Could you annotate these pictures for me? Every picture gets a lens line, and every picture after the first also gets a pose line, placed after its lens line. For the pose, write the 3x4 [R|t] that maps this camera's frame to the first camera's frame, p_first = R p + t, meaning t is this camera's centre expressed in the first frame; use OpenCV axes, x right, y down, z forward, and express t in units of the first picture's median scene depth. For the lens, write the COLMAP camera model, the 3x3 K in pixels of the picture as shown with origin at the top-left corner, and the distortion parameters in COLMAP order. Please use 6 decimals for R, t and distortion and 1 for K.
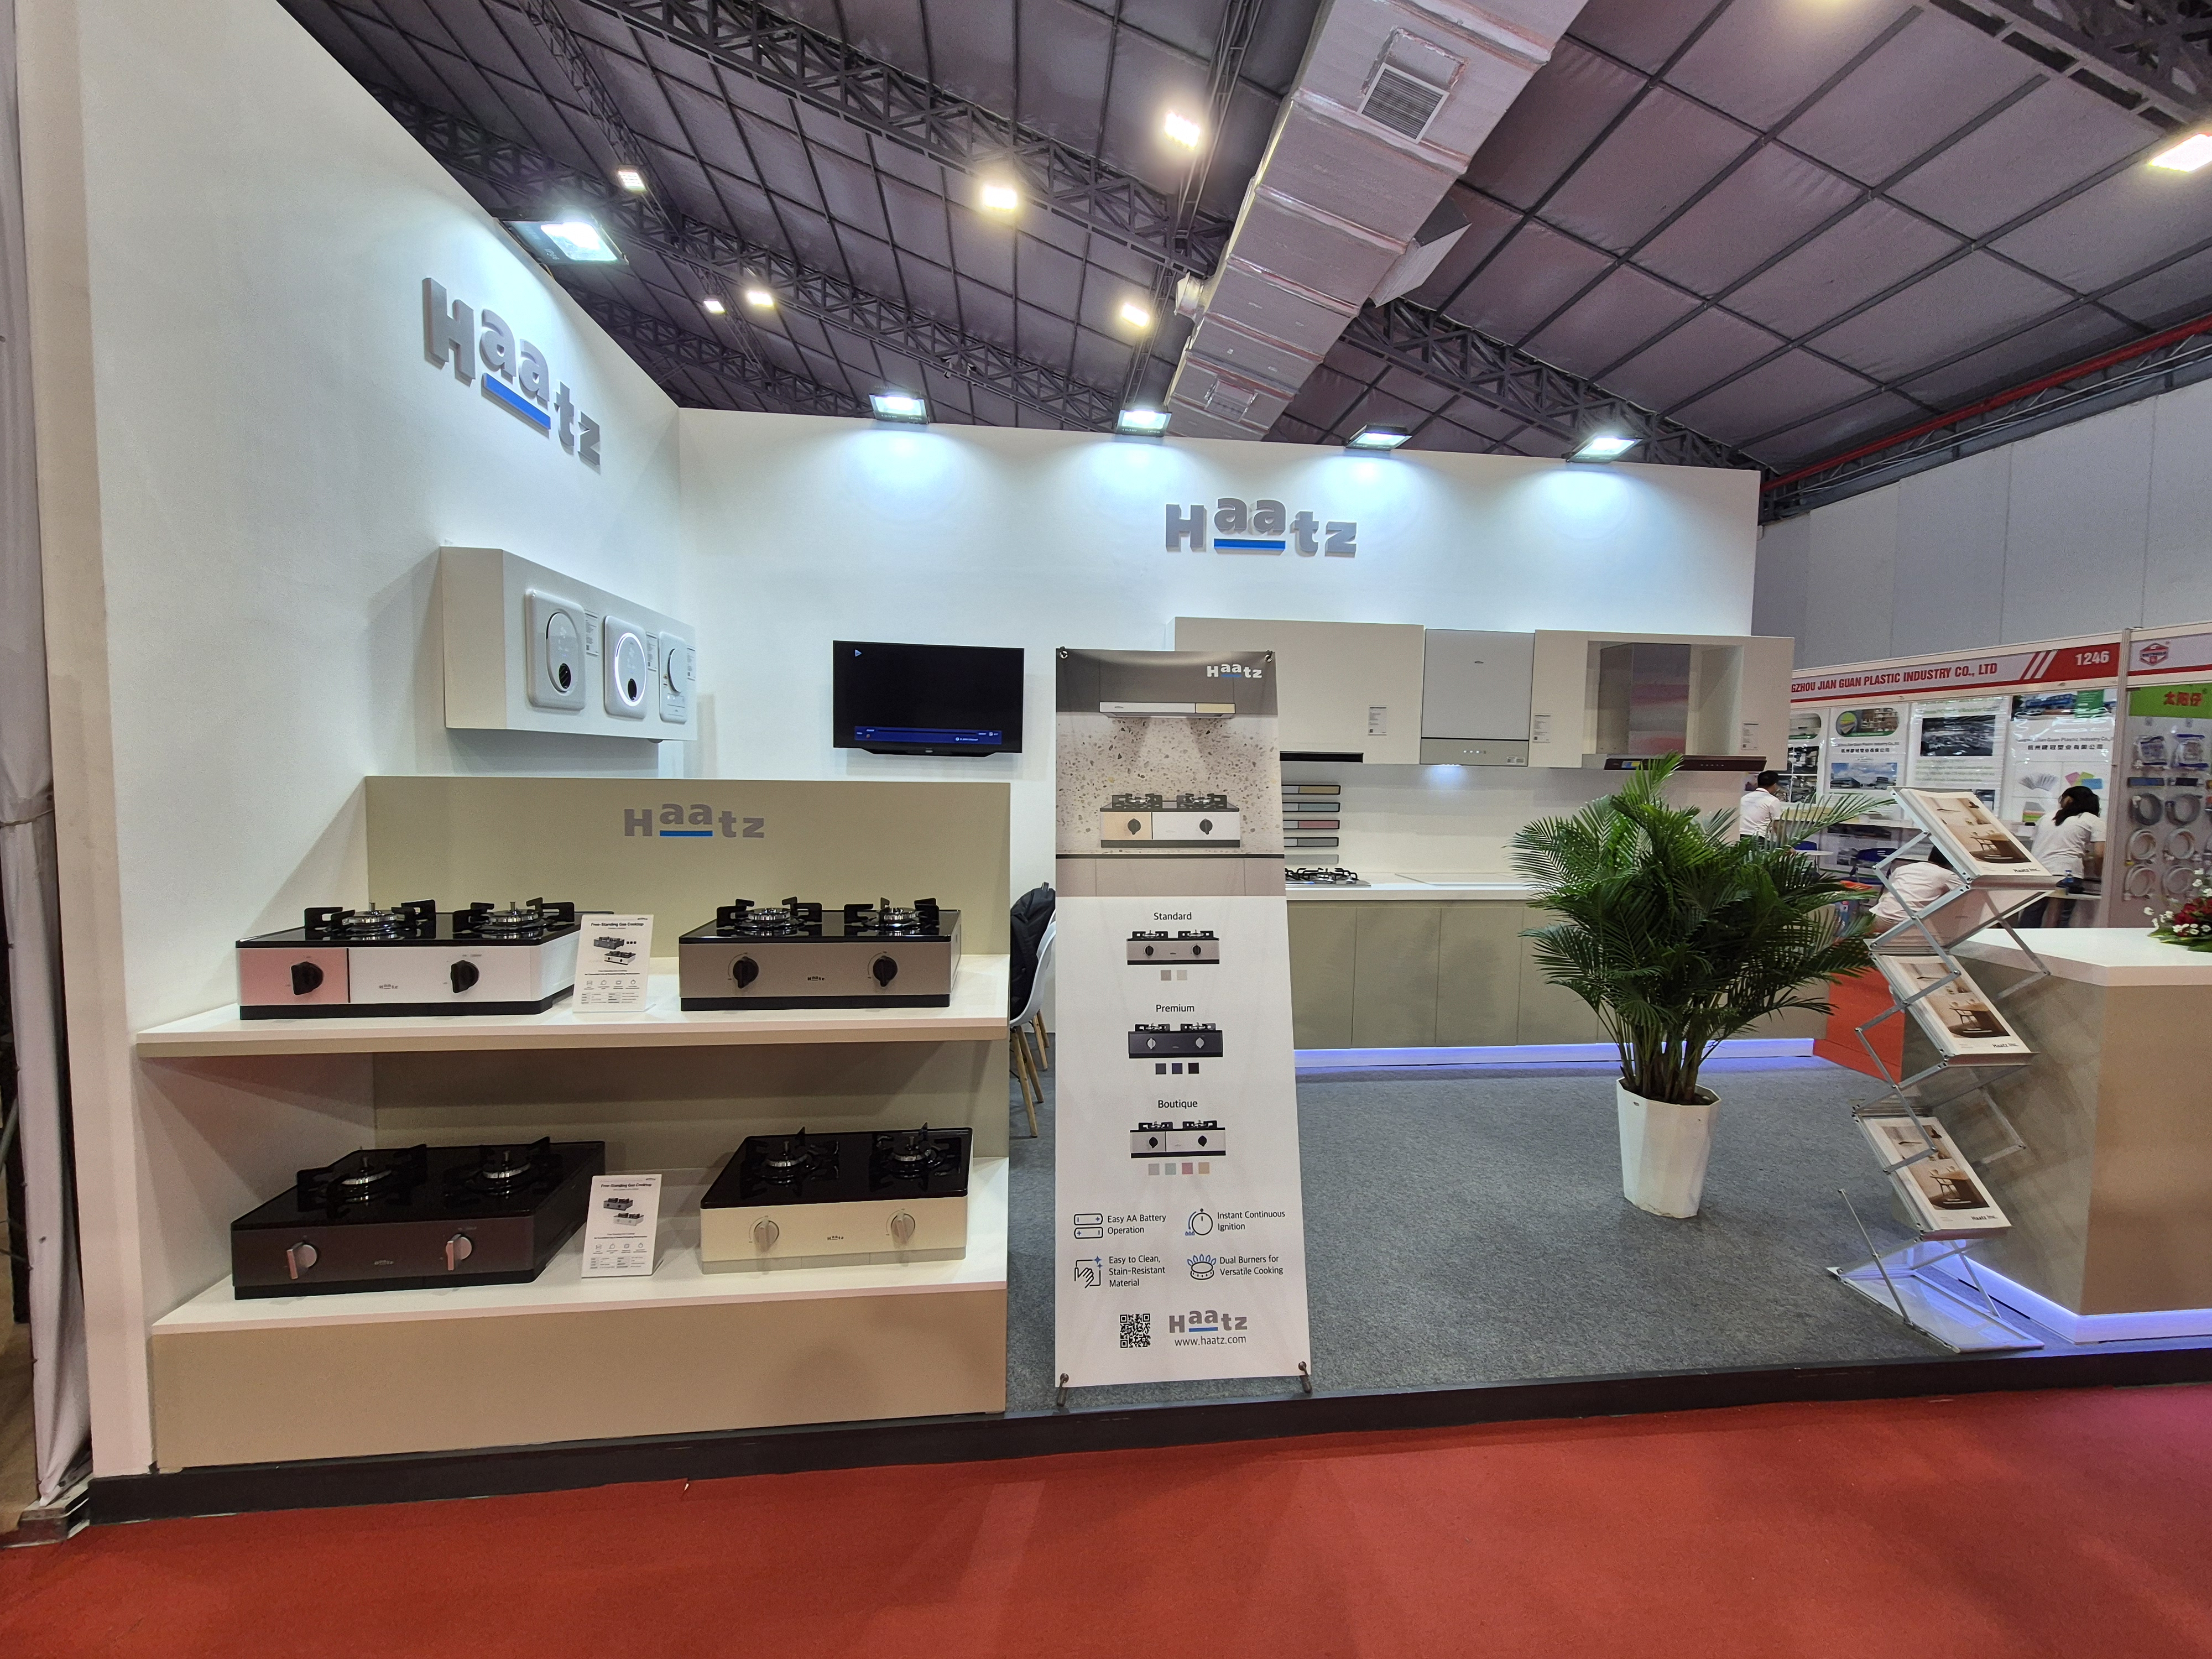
lens RADIAL K [[889.9, 0, 1106.0], [0, 889.9, 829.5], [0, 0, 1]] dist [0.001775, 0.000349]
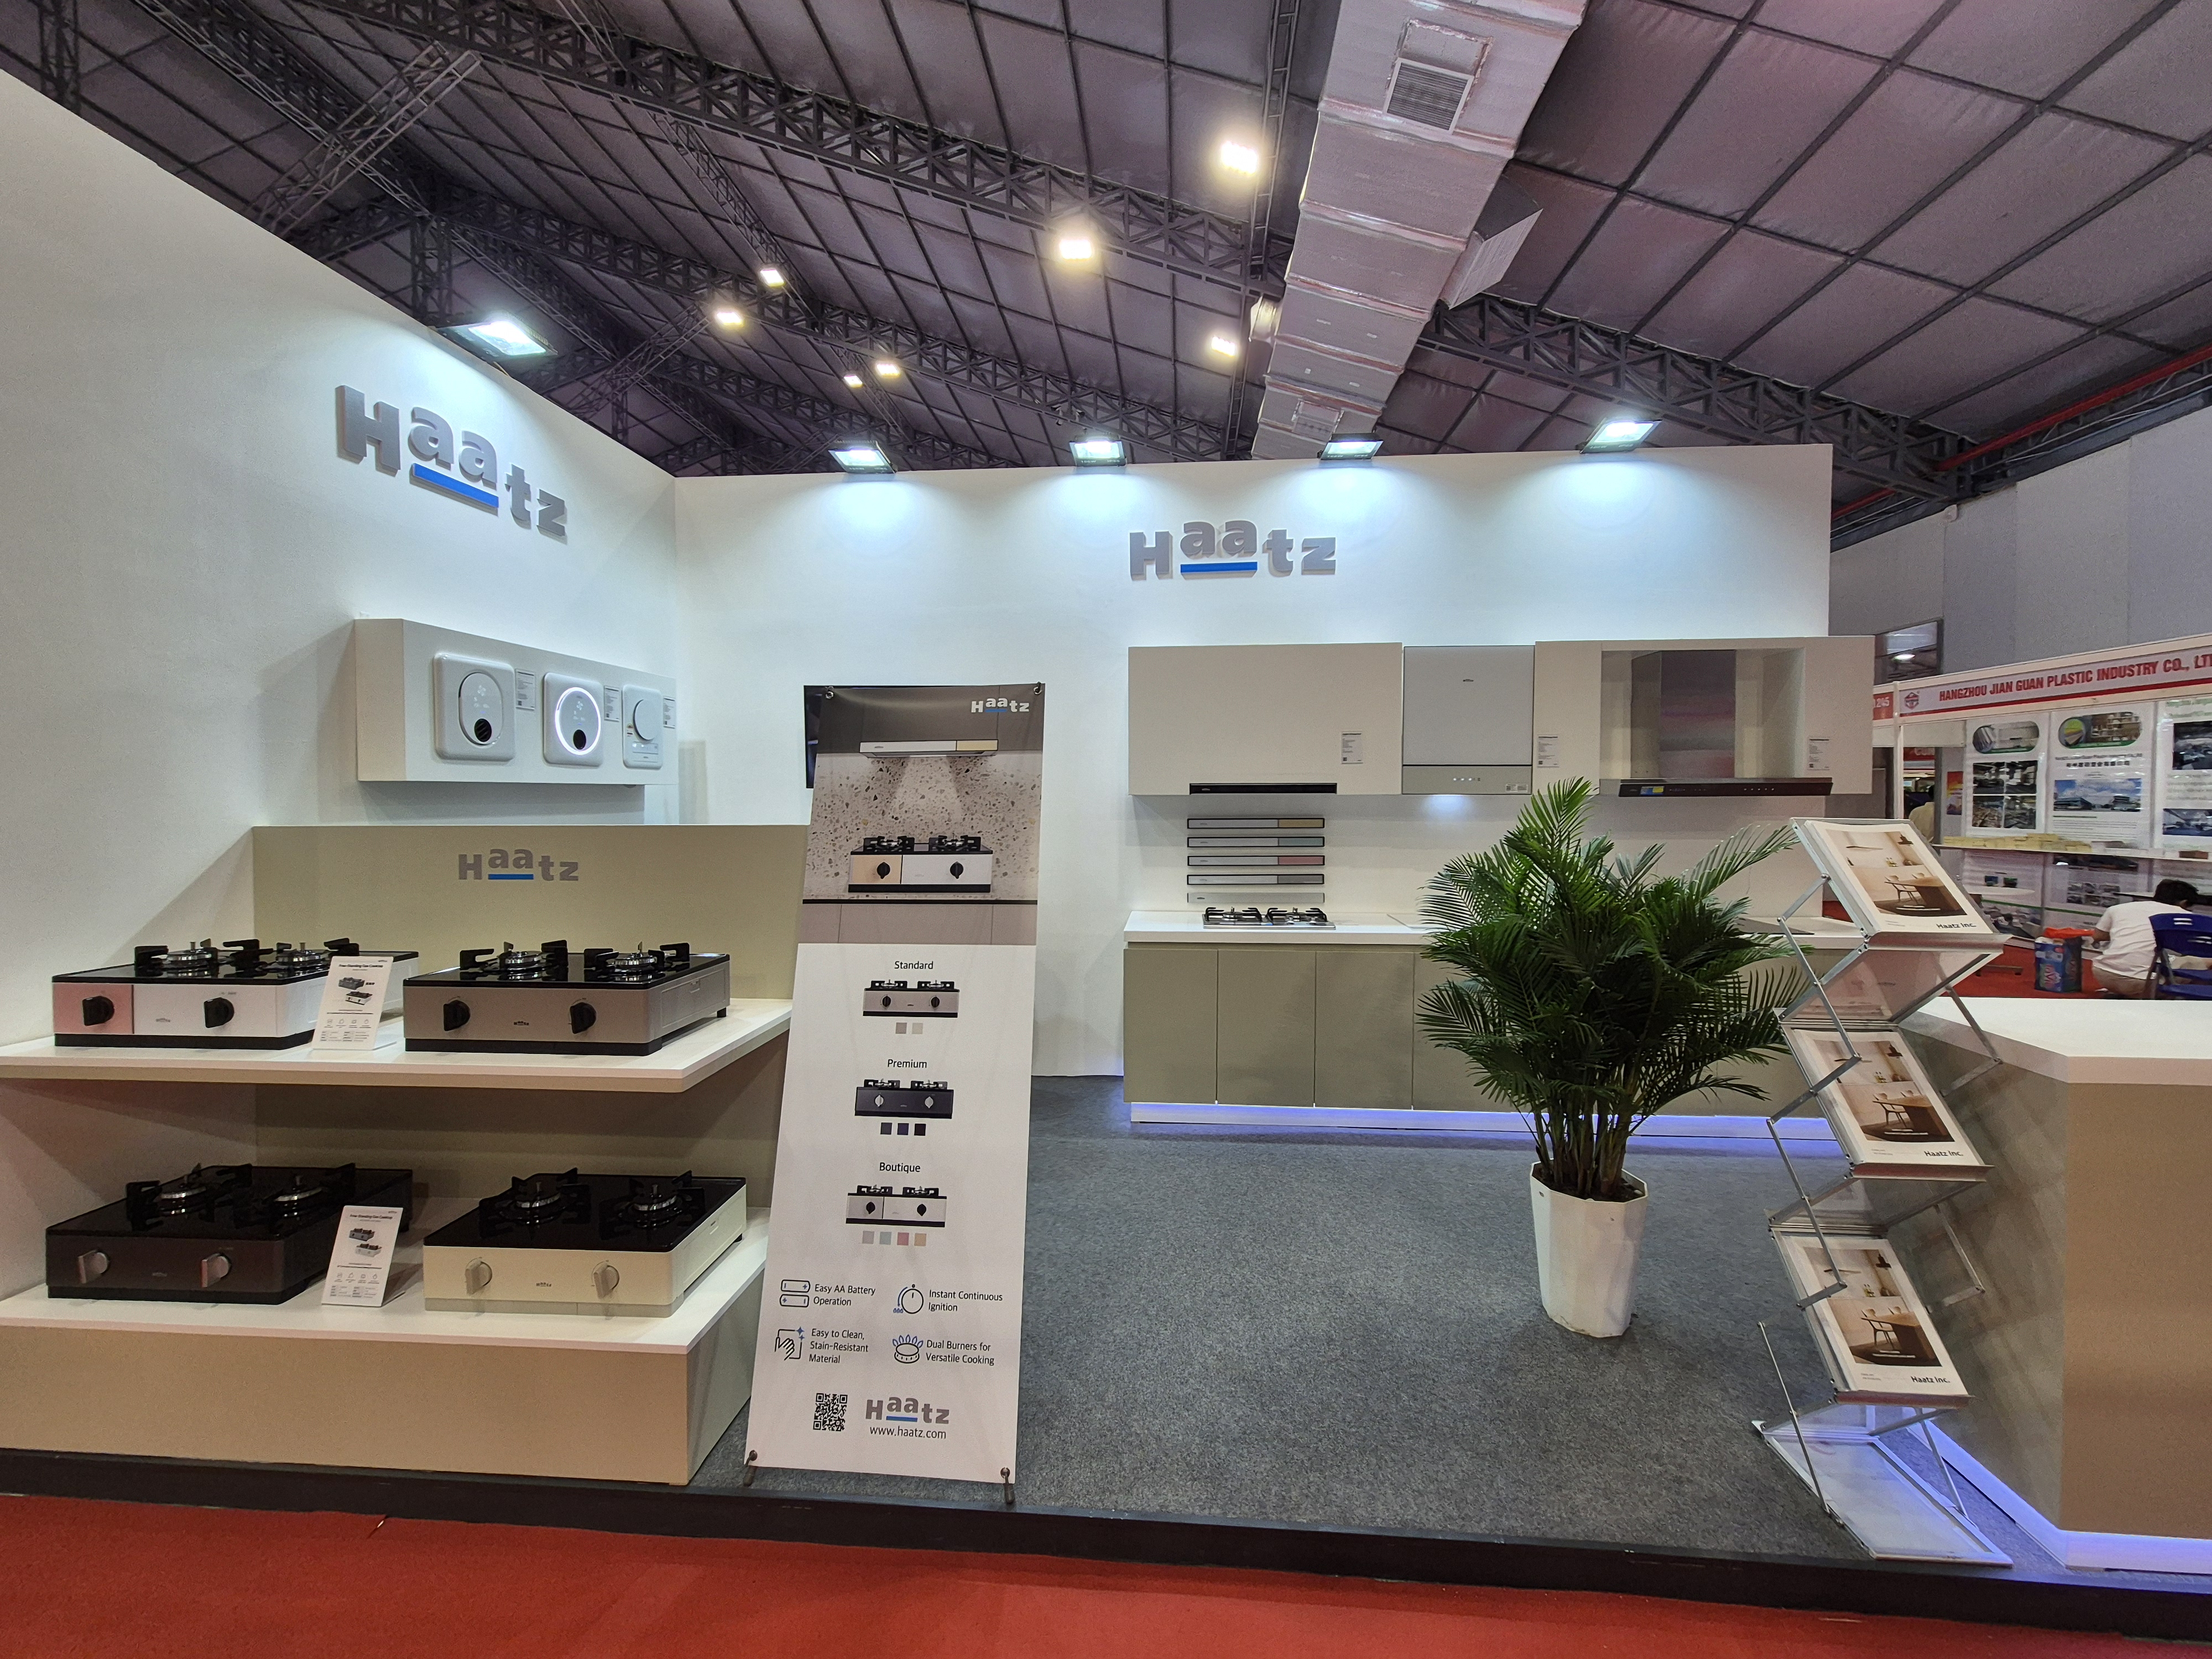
lens RADIAL K [[888.6, 0, 1109.0], [0, 888.6, 826.4], [0, 0, 1]] dist [0.003055, -0.000092]
pose [[0.982602, -0.011039, -0.185397, 0.321613], [0.003934, 0.999245, -0.038649, -0.009168], [0.185684, 0.037247, 0.981903, 0.073419]]
